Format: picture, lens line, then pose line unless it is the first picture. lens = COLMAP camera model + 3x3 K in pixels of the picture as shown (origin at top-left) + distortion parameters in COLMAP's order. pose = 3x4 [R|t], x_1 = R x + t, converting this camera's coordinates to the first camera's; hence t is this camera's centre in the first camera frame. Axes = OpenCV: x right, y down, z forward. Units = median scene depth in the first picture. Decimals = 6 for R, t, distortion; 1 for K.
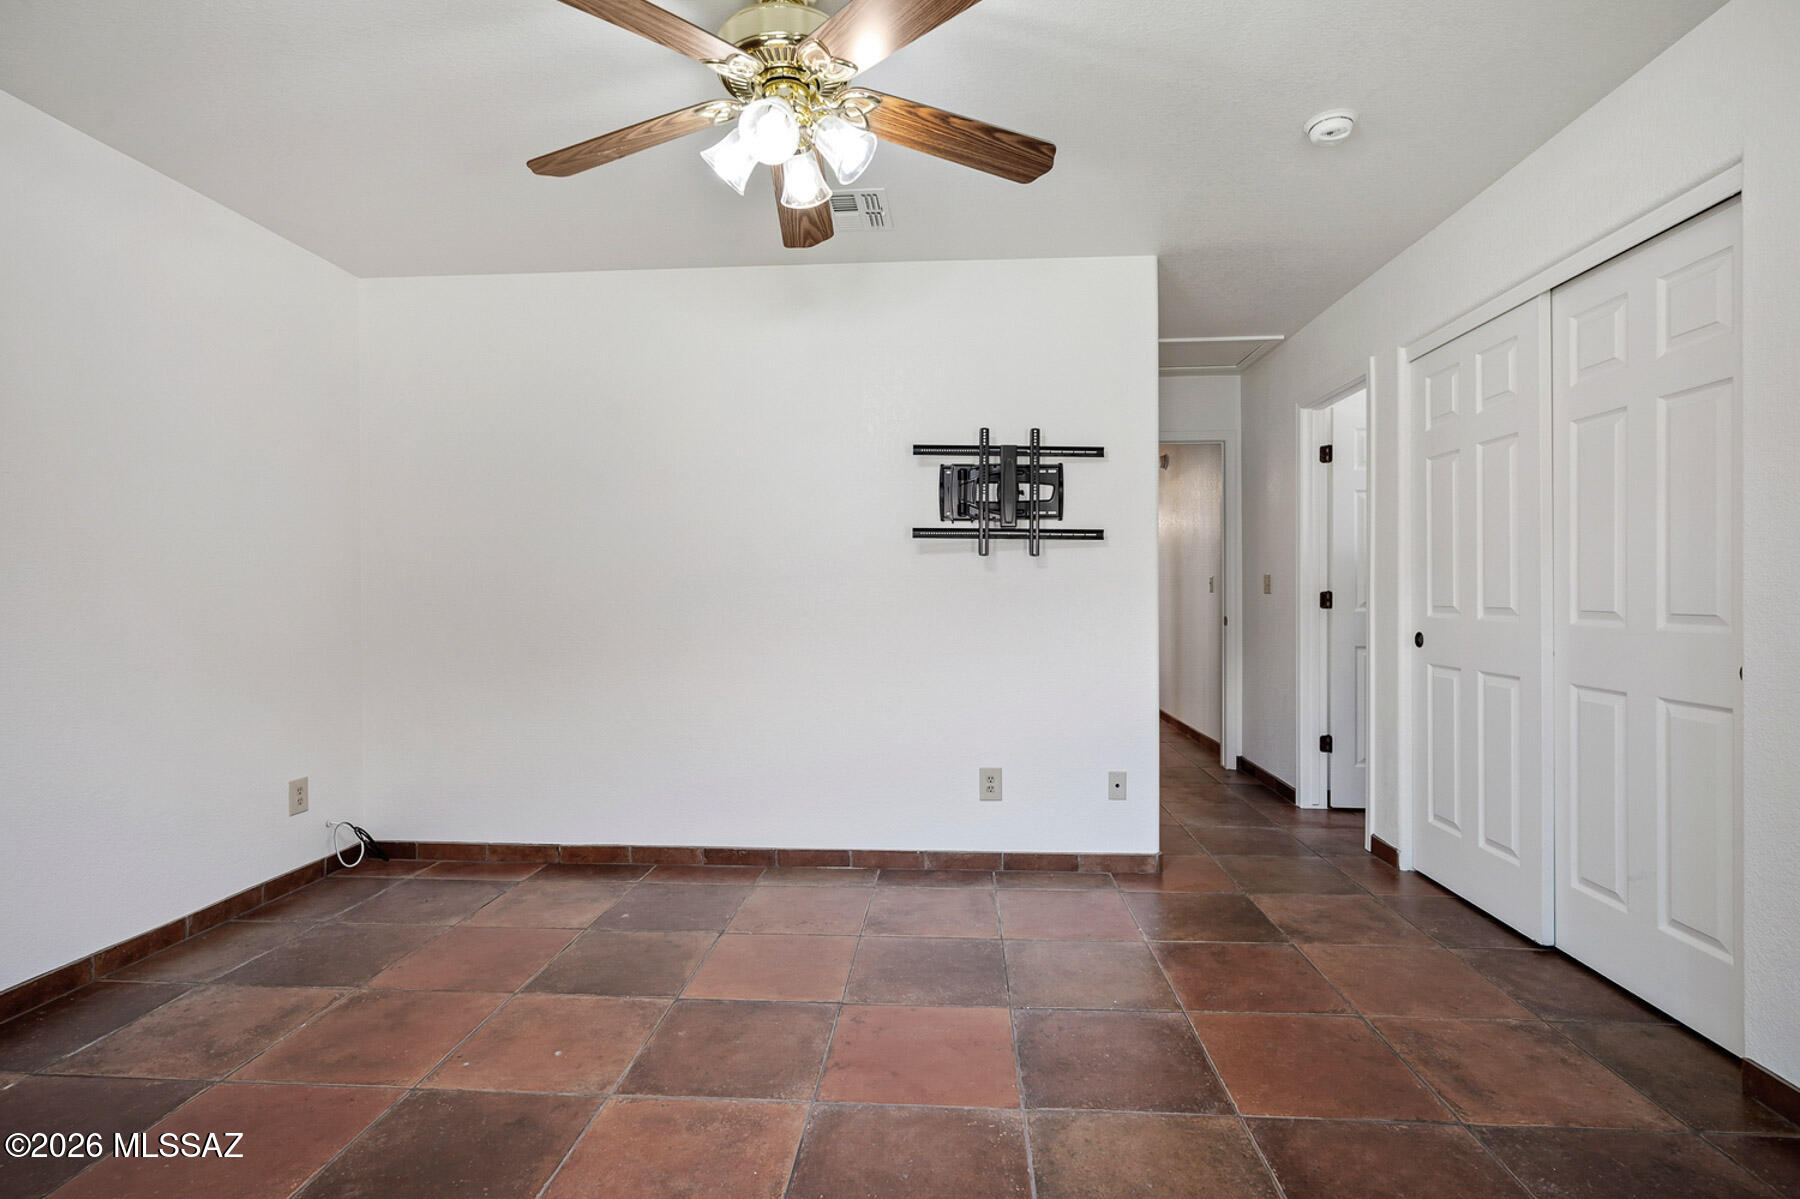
lens RADIAL K [[863.6, 0, 901.0], [0, 863.6, 594.1], [0, 0, 1]] dist [0.001868, 0.000836]
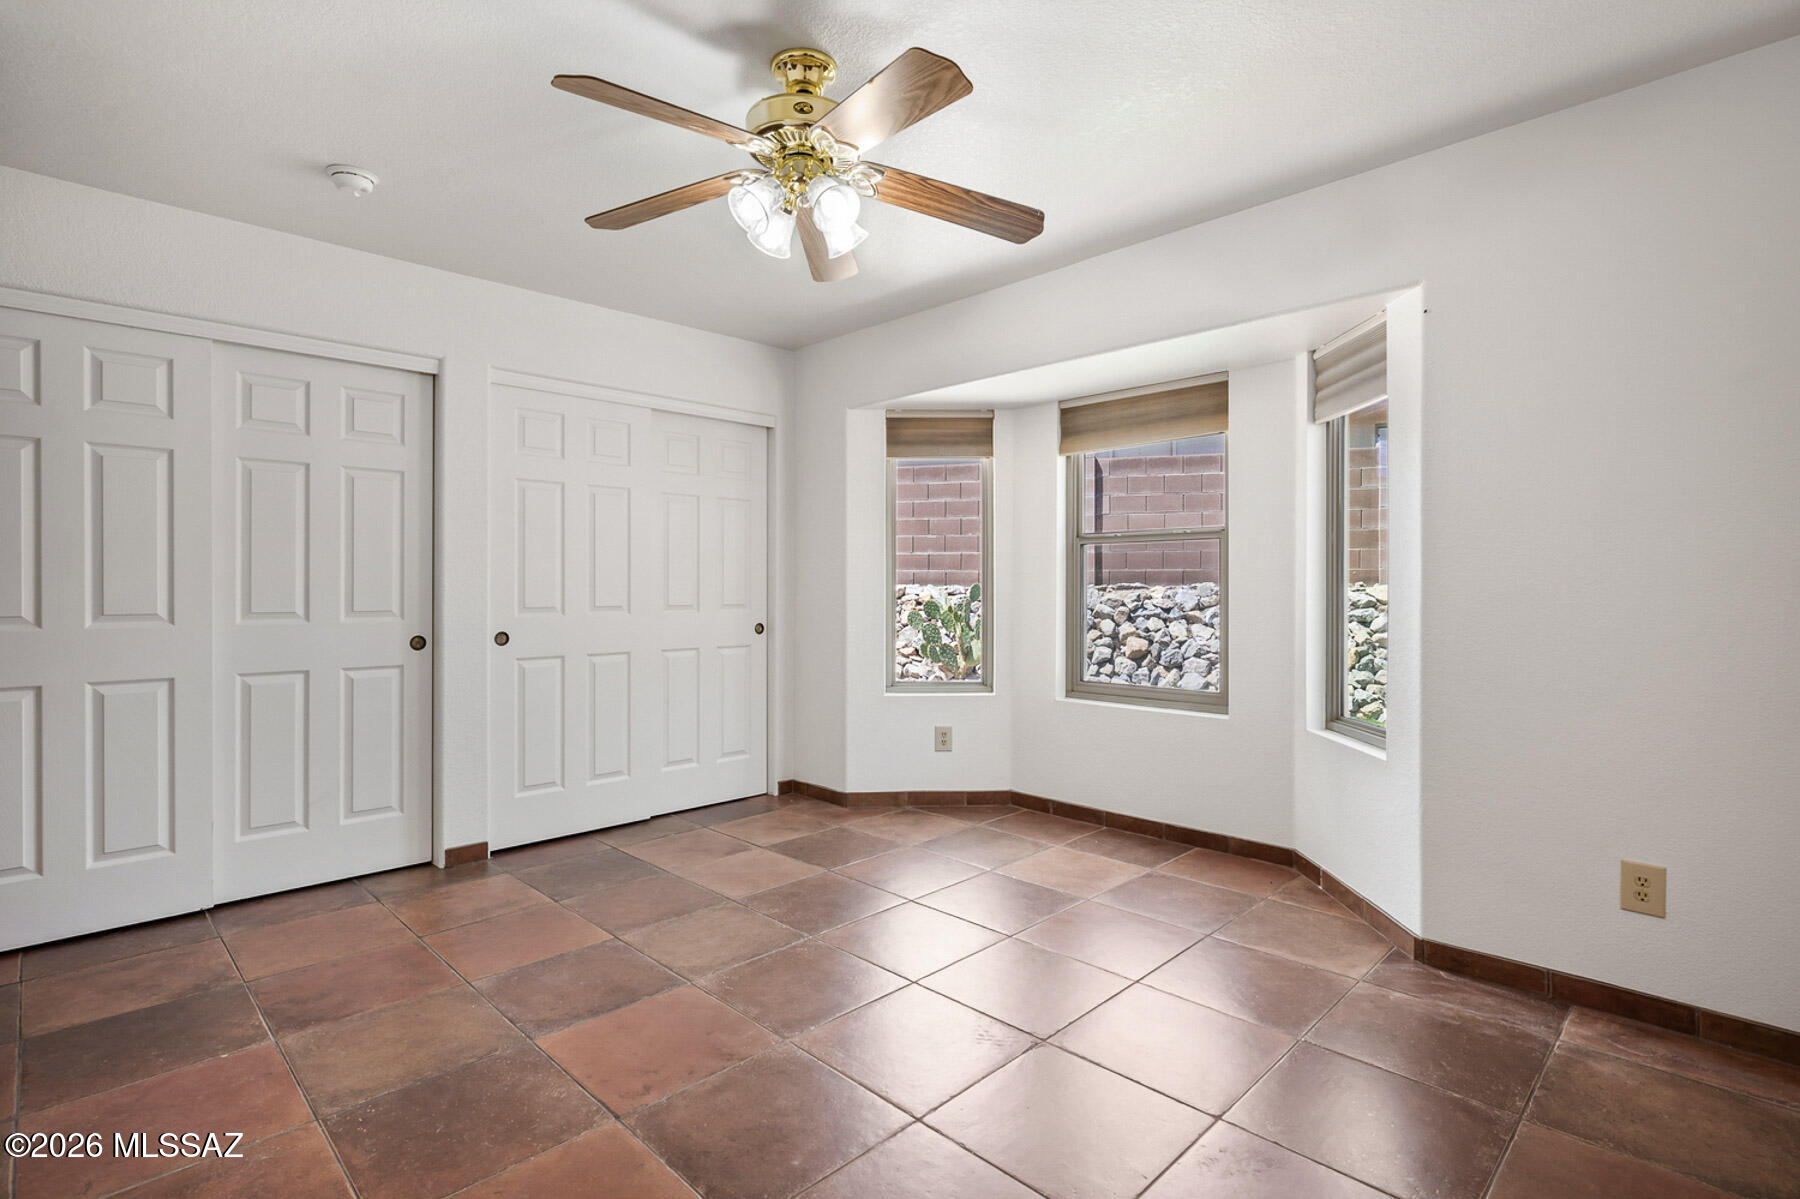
lens RADIAL K [[863.6, 0, 901.0], [0, 863.6, 594.1], [0, 0, 1]] dist [0.001868, 0.000836]
pose [[-0.758795, -0.002783, 0.651324, -0.786570], [-0.002438, 0.999996, 0.001432, -0.014820], [-0.651325, -0.000501, -0.758798, 1.436013]]
